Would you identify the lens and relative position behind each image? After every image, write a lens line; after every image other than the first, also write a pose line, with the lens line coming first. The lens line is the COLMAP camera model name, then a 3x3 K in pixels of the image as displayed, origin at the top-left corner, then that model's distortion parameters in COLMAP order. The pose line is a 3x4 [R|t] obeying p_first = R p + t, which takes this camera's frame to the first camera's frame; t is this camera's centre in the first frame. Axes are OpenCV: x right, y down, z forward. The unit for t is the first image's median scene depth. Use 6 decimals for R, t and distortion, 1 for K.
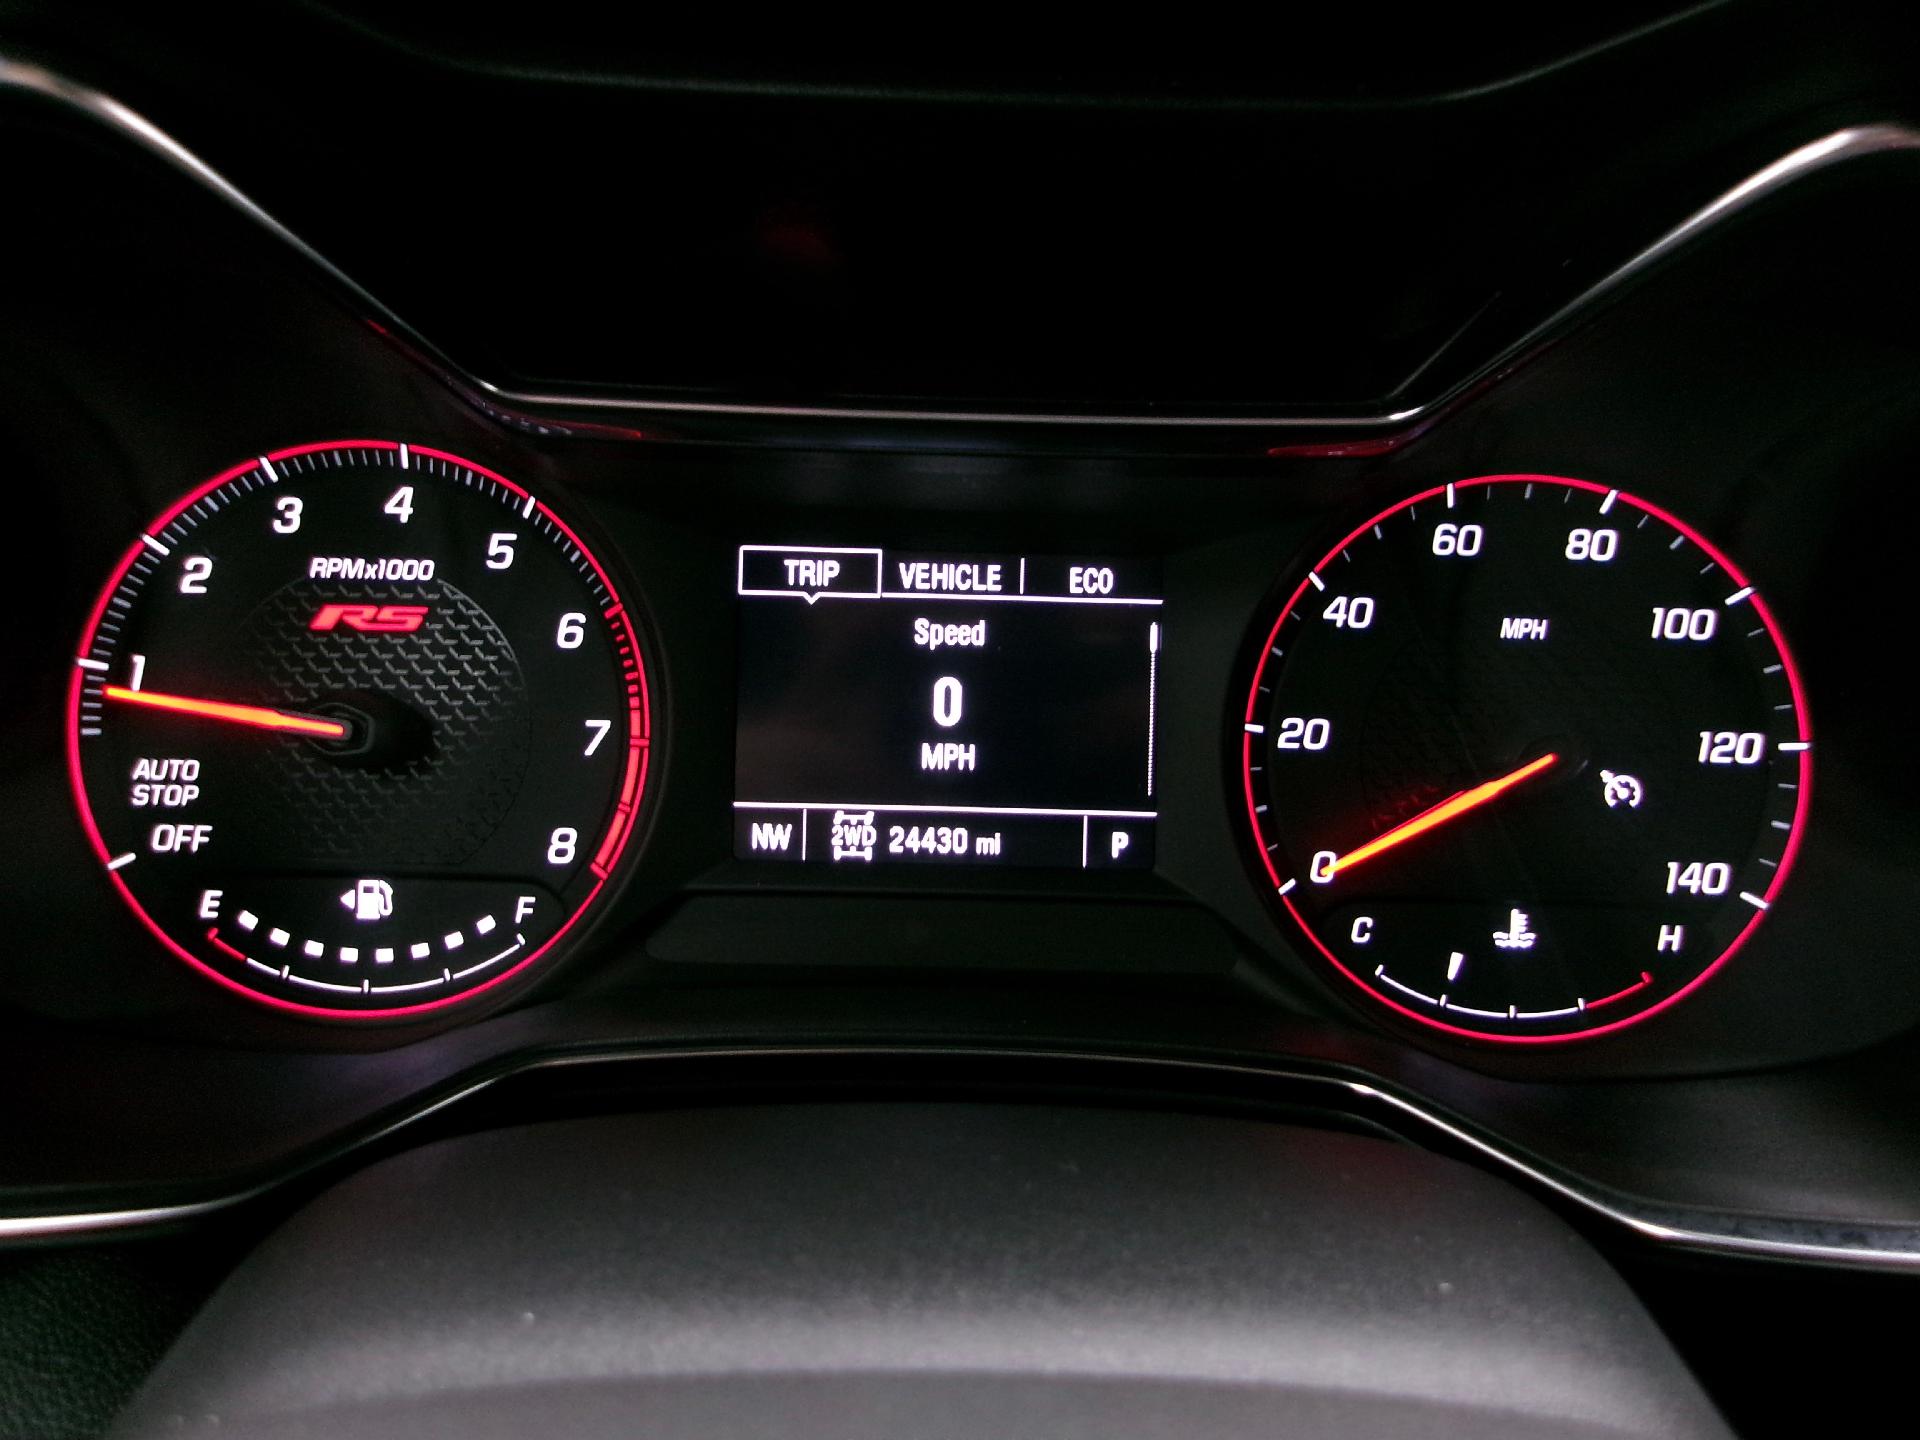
lens RADIAL K [[1513.7, 0, 960.0], [0, 1513.7, 720.0], [0, 0, 1]] dist [0.004730, 0.000586]
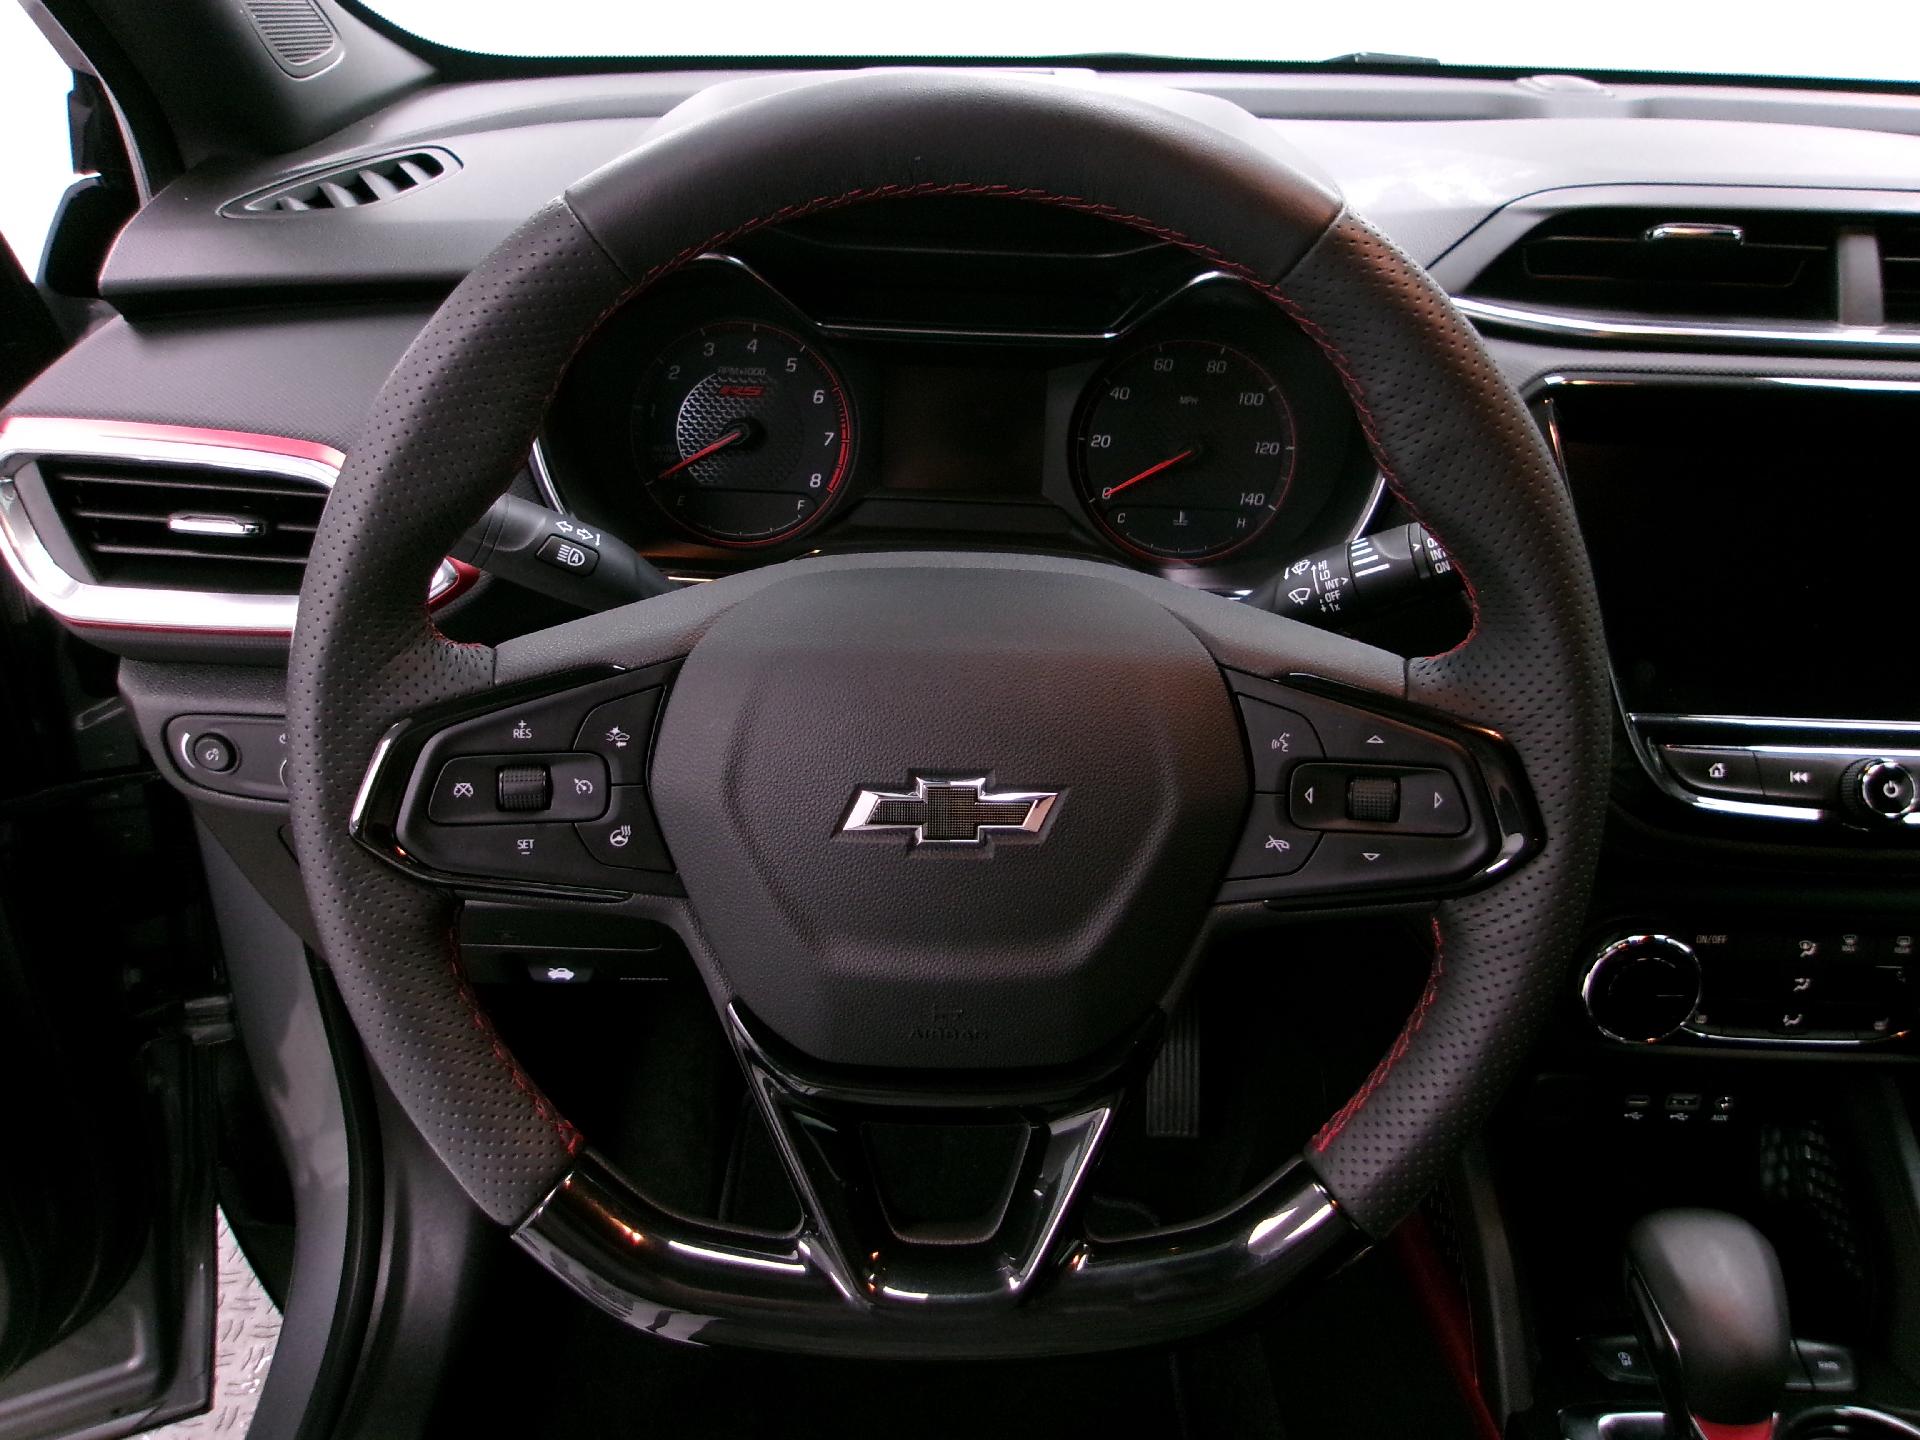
lens RADIAL K [[1513.7, 0, 960.0], [0, 1513.7, 720.0], [0, 0, 1]] dist [0.004730, 0.000586]
pose [[0.999767, 0.015857, -0.014629, 0.032003], [-0.012701, 0.980712, 0.195044, -0.024677], [0.017439, -0.194813, 0.980685, -1.646054]]
